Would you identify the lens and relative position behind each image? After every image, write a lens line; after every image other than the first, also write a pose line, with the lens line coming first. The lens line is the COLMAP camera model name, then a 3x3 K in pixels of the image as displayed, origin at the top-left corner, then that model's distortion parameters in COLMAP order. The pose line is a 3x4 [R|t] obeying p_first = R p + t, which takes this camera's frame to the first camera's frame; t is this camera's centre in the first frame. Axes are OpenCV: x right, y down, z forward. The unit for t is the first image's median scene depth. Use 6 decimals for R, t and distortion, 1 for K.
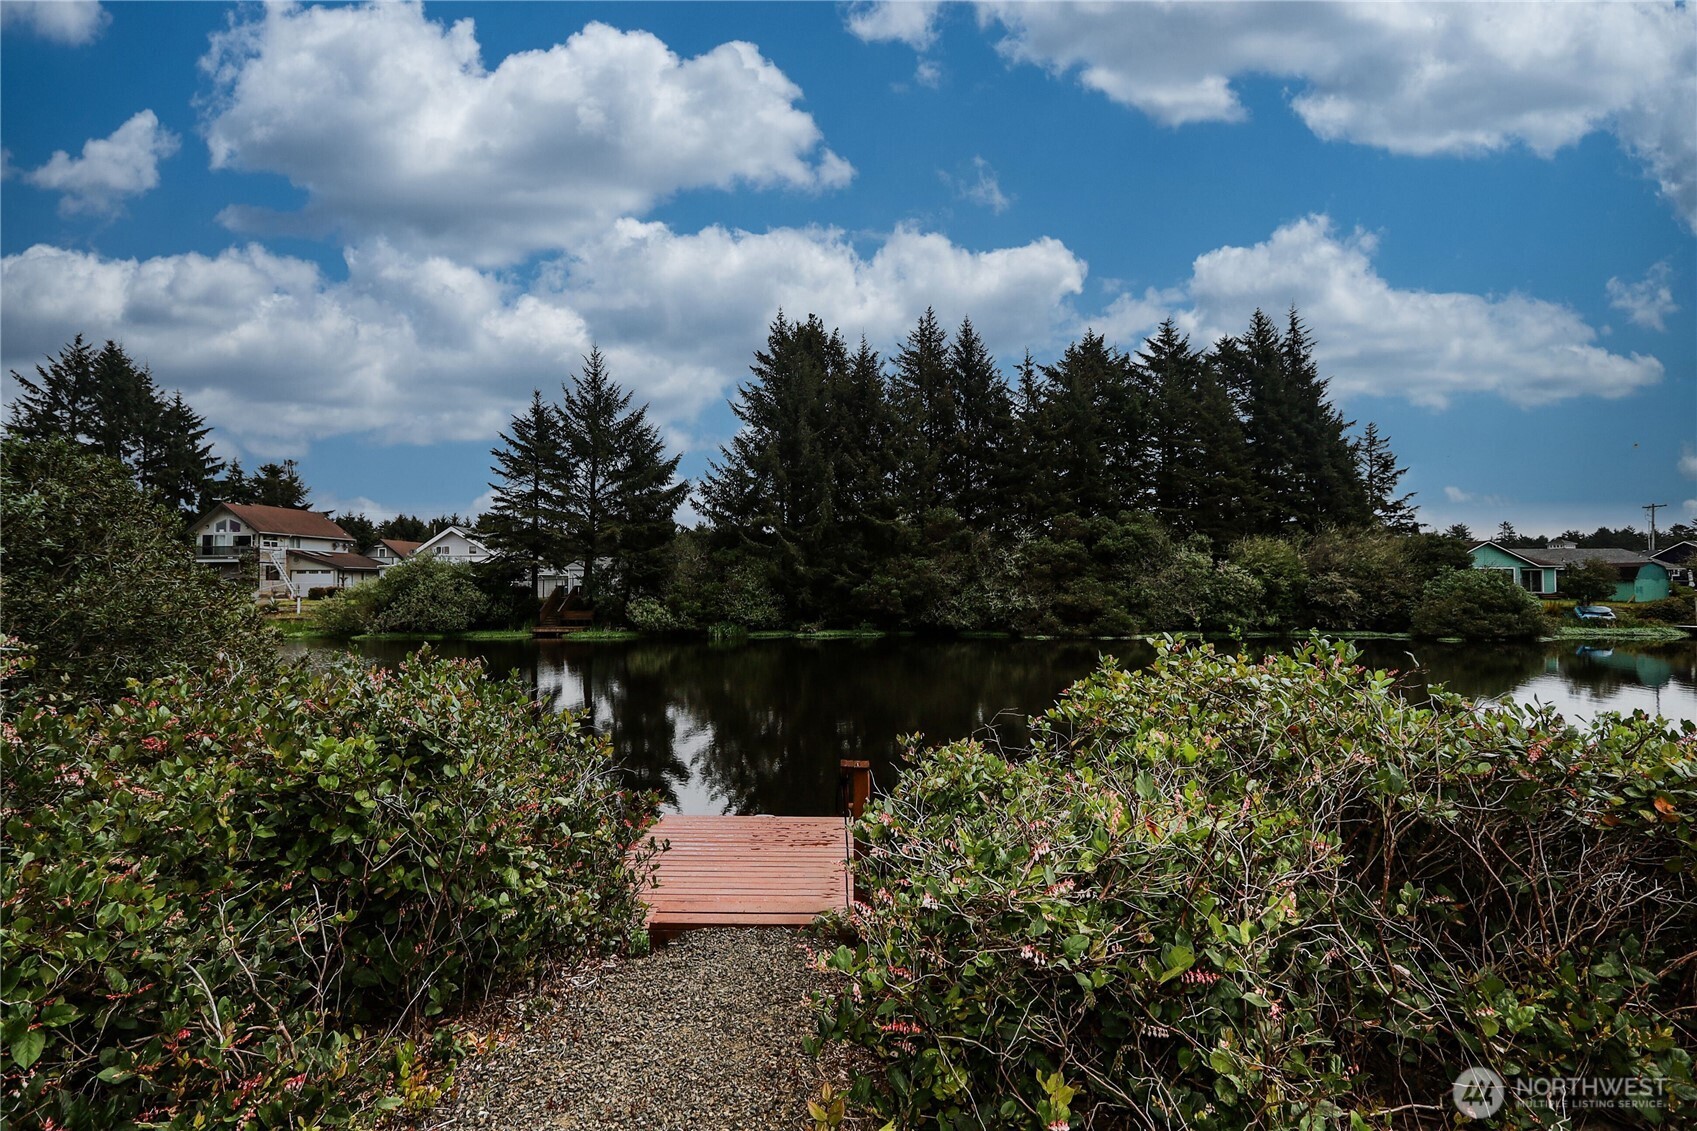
lens RADIAL K [[781.9, 0, 835.5], [0, 781.9, 566.9], [0, 0, 1]] dist [-0.019997, 0.004881]
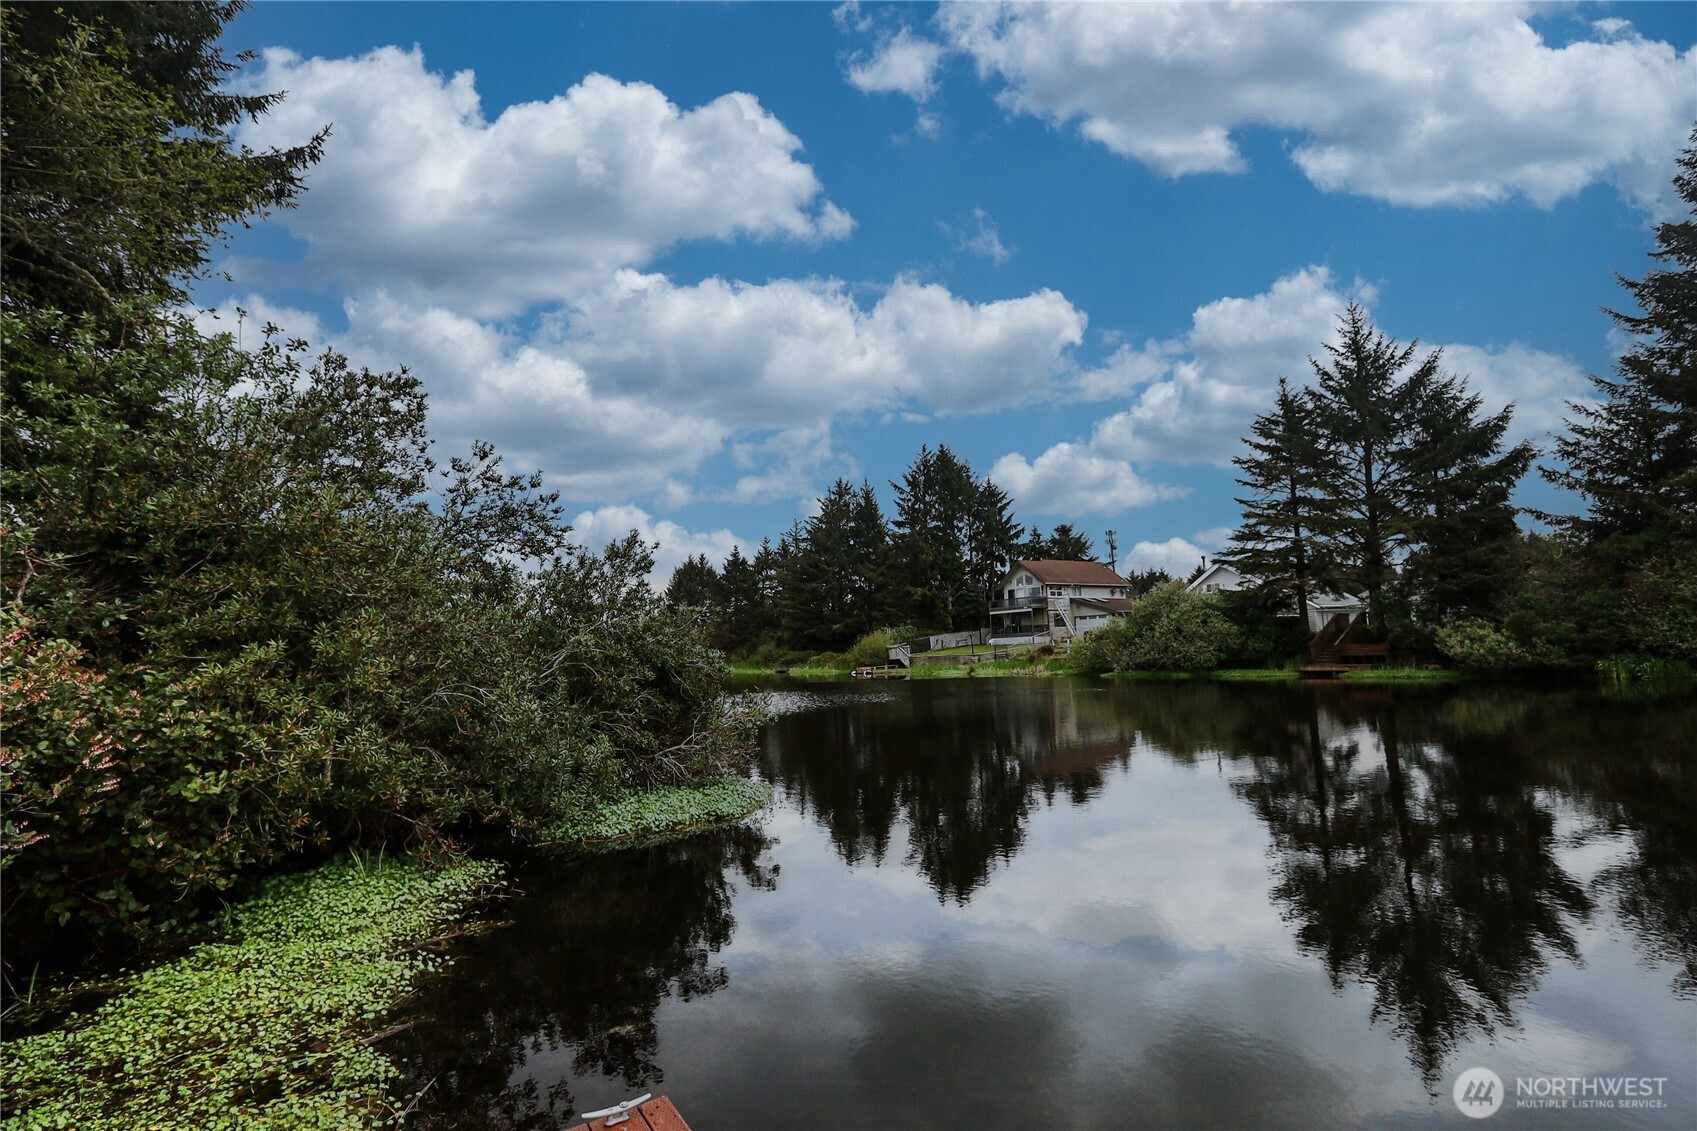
lens RADIAL K [[781.9, 0, 834.3], [0, 781.9, 565.8], [0, 0, 1]] dist [-0.019997, 0.004881]
pose [[0.560765, -0.105454, -0.821232, 0.004453], [0.046092, 0.994294, -0.096203, 0.029400], [0.826691, 0.016095, 0.562425, 0.153823]]
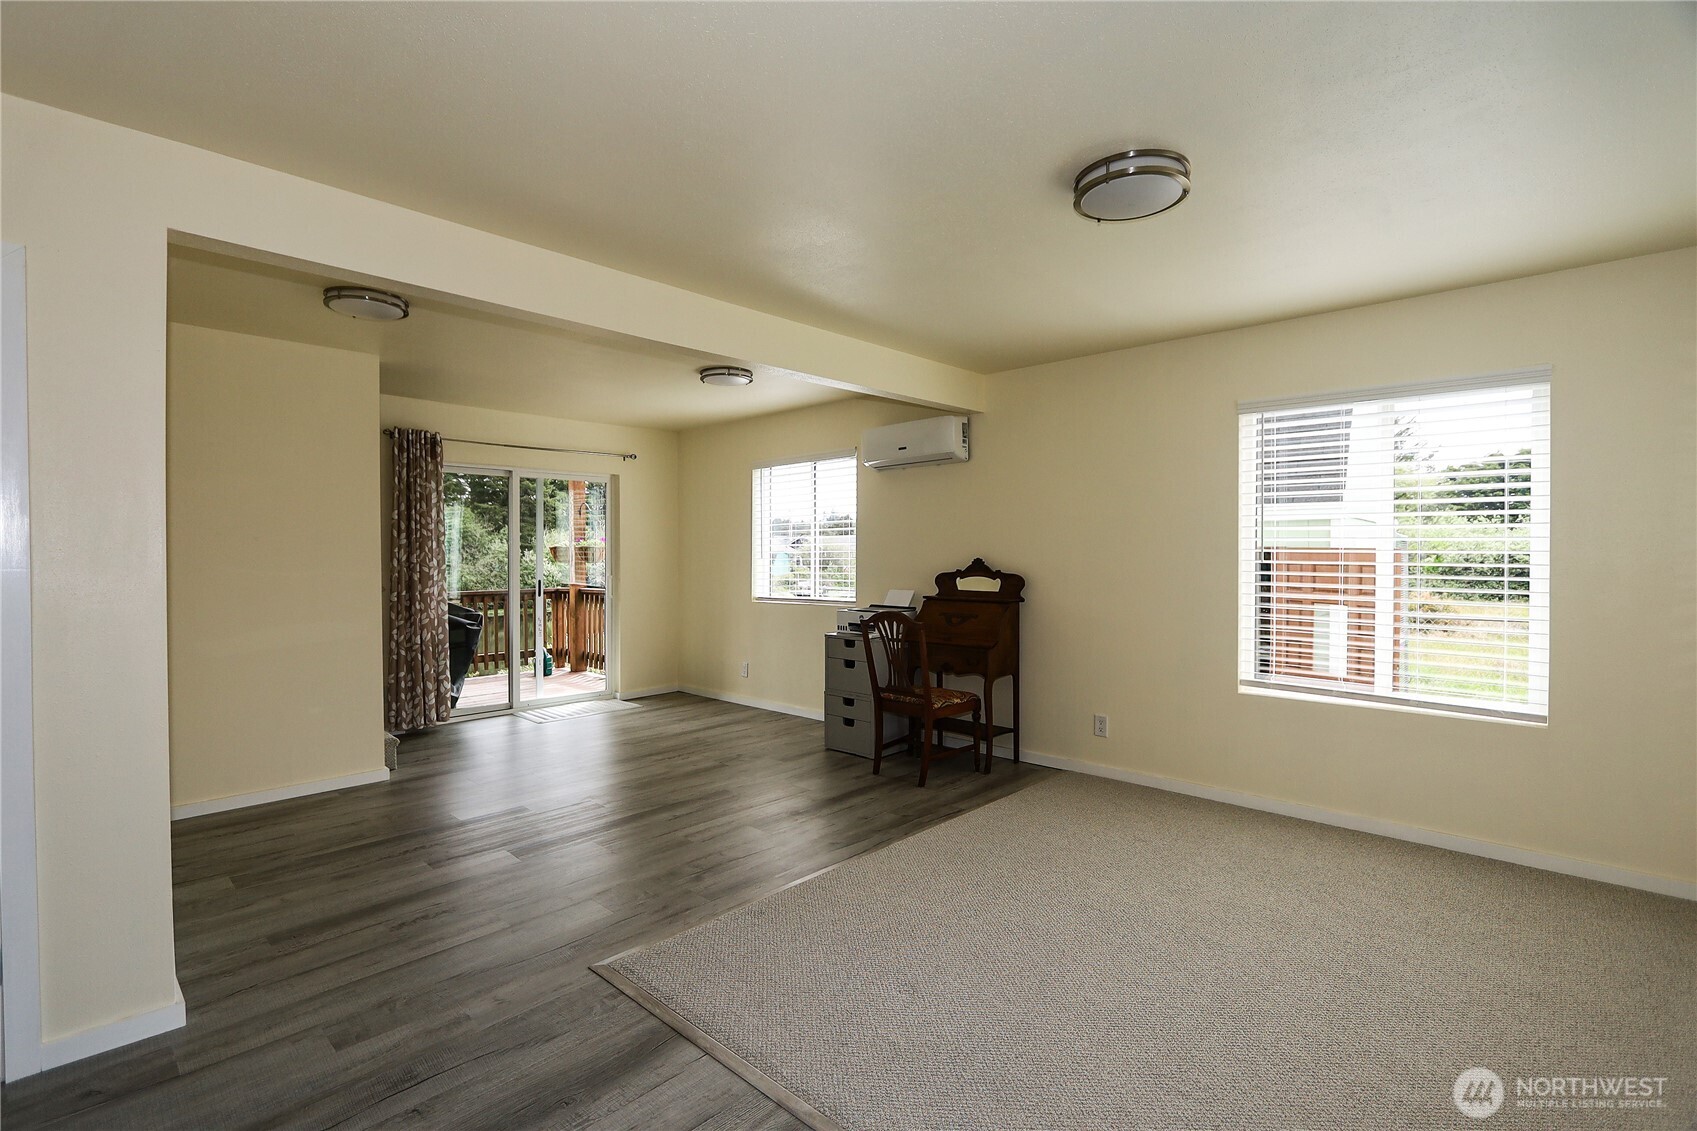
lens RADIAL K [[781.9, 0, 846.2], [0, 781.9, 566.8], [0, 0, 1]] dist [-0.019997, 0.004881]
pose [[0.647895, -0.010866, 0.761652, -0.111813], [-0.017279, 0.999431, 0.028956, -0.025160], [-0.761534, -0.031922, 0.647339, -0.177321]]
